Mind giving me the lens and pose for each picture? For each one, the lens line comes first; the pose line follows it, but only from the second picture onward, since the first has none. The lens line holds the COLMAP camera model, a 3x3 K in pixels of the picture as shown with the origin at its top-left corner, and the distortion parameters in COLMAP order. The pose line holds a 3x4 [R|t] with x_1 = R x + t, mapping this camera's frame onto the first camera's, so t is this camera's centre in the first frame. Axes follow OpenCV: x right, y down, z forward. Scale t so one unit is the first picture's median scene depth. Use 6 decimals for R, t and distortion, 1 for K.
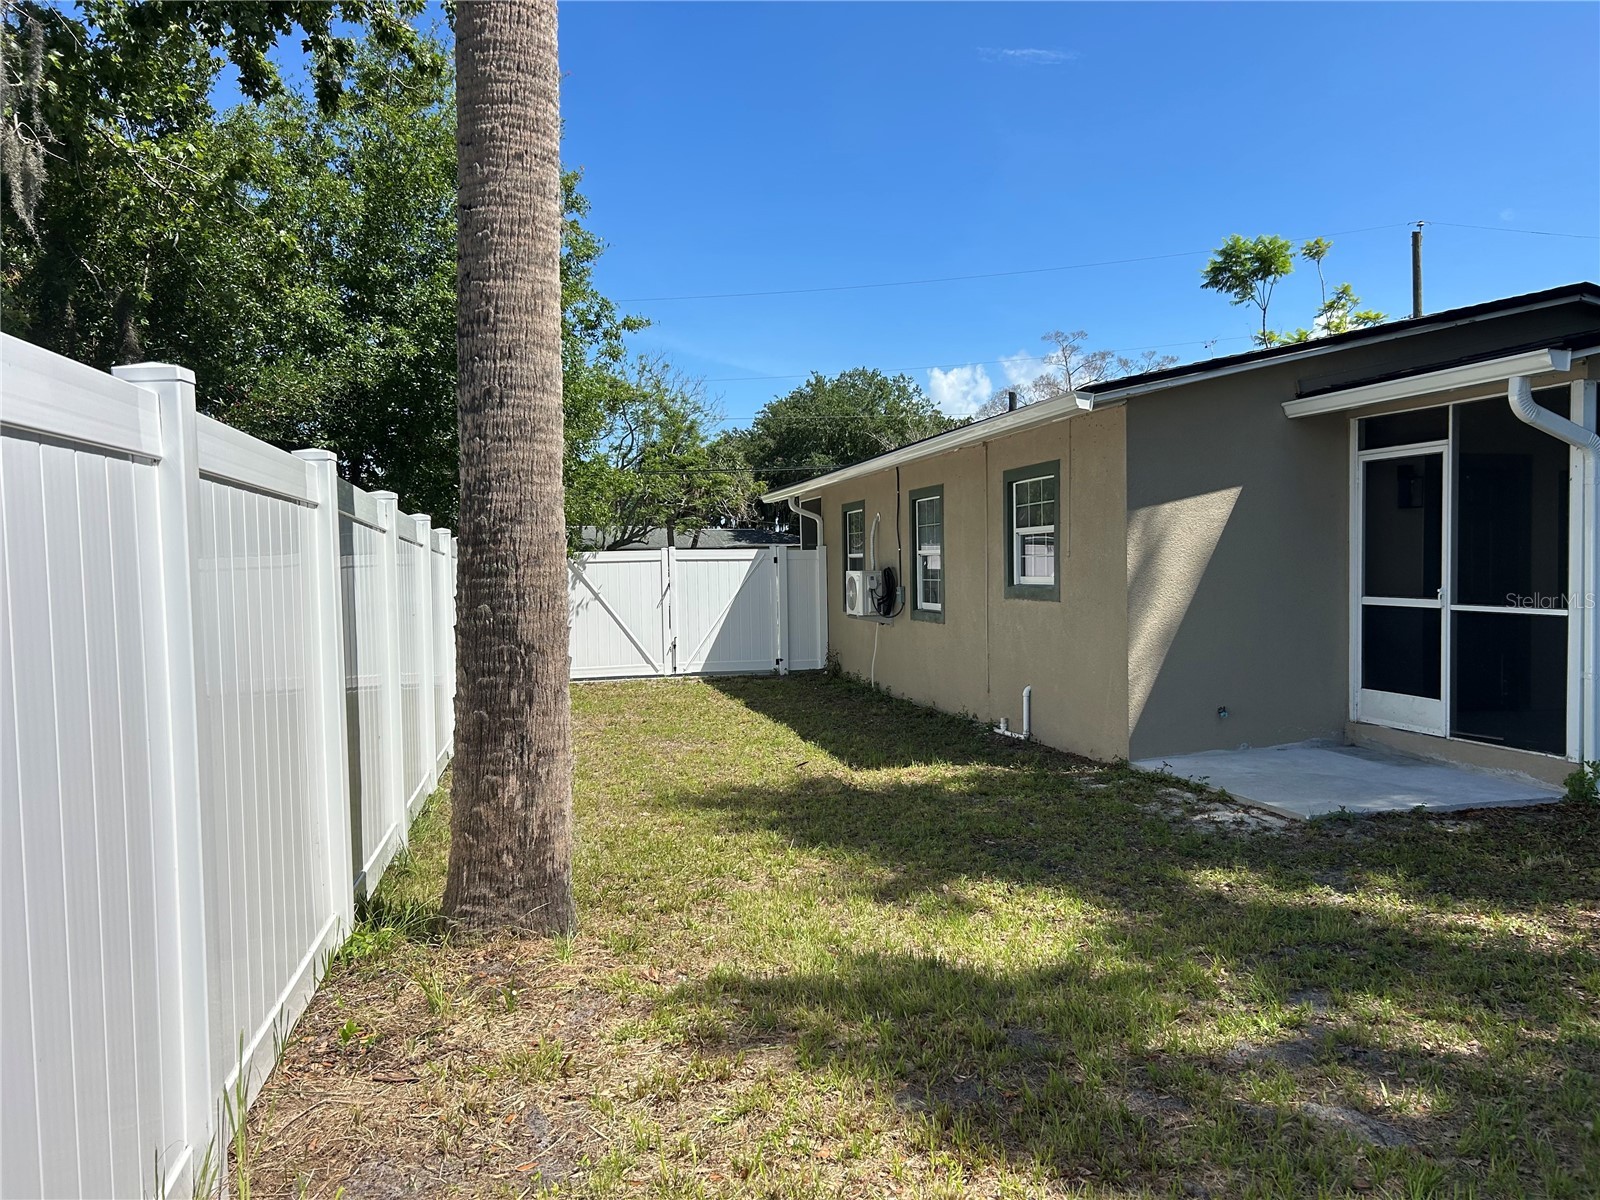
lens RADIAL K [[1206.0, 0, 808.2], [0, 1206.0, 613.9], [0, 0, 1]] dist [0.063939, -0.070991]
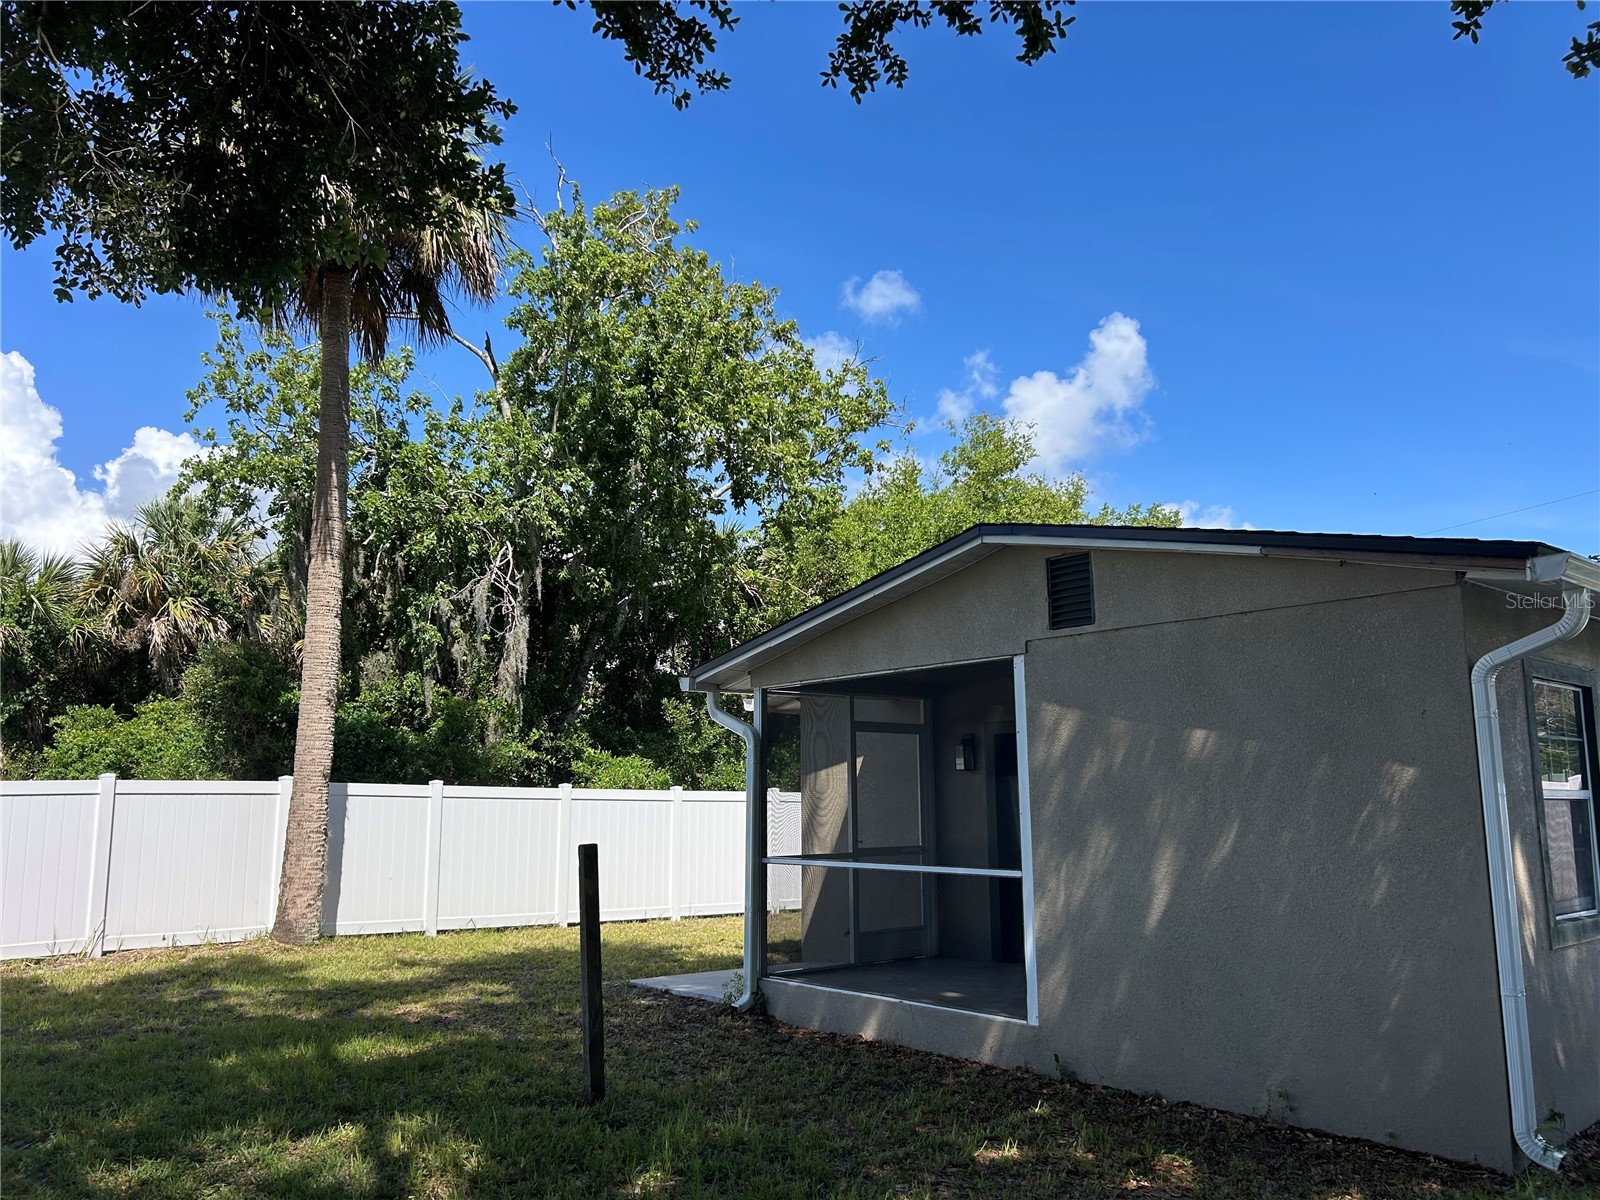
lens RADIAL K [[1206.0, 0, 808.3], [0, 1206.0, 616.3], [0, 0, 1]] dist [0.063939, -0.070991]
pose [[0.478778, -0.121850, -0.869439, 1.304142], [-0.044045, 0.985741, -0.162404, -0.036803], [0.876830, 0.116050, 0.466584, 0.285234]]
